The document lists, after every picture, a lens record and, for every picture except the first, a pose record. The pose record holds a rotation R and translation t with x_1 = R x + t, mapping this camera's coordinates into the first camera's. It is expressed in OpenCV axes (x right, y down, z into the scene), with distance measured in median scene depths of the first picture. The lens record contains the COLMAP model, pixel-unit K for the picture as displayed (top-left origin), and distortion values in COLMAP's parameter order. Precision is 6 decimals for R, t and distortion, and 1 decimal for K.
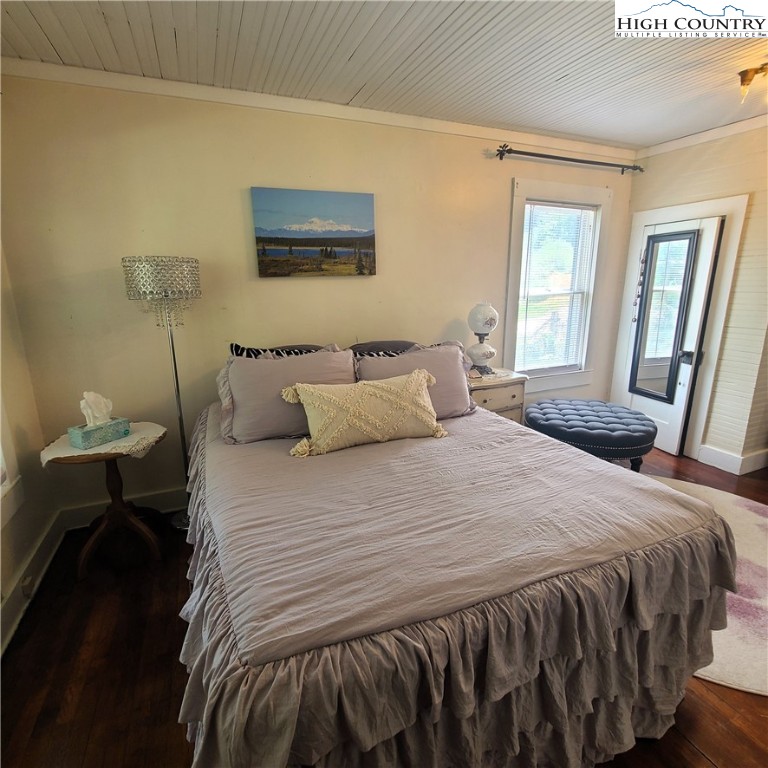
lens RADIAL K [[422.0, 0, 385.5], [0, 422.0, 380.8], [0, 0, 1]] dist [-0.006937, 0.001063]
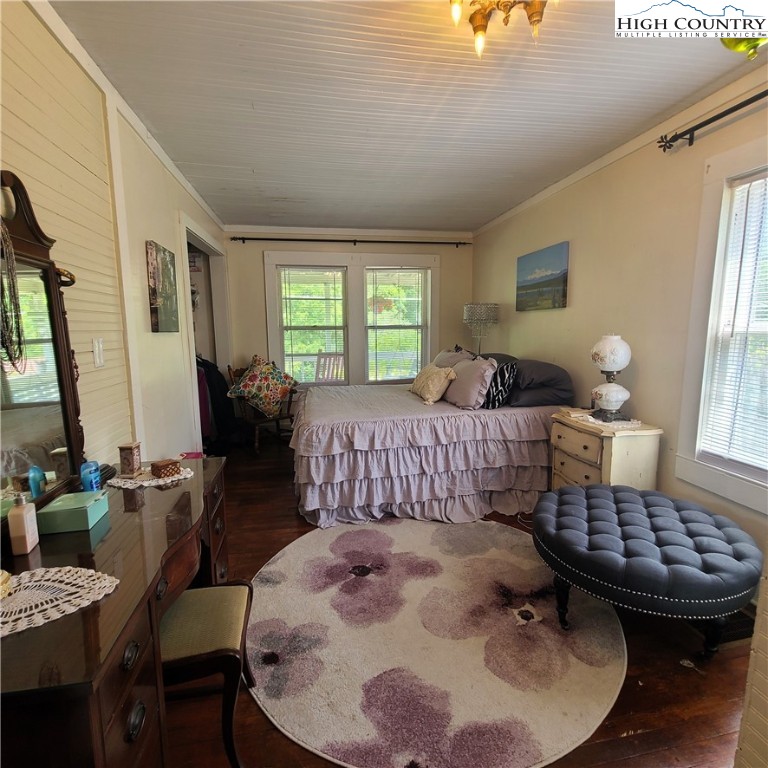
lens RADIAL K [[422.0, 0, 382.2], [0, 422.0, 381.7], [0, 0, 1]] dist [-0.006937, 0.001063]
pose [[-0.231556, 0.145705, -0.961848, 1.319027], [-0.227428, 0.953214, 0.199148, -0.183672], [0.945864, 0.264865, -0.187585, 0.845012]]
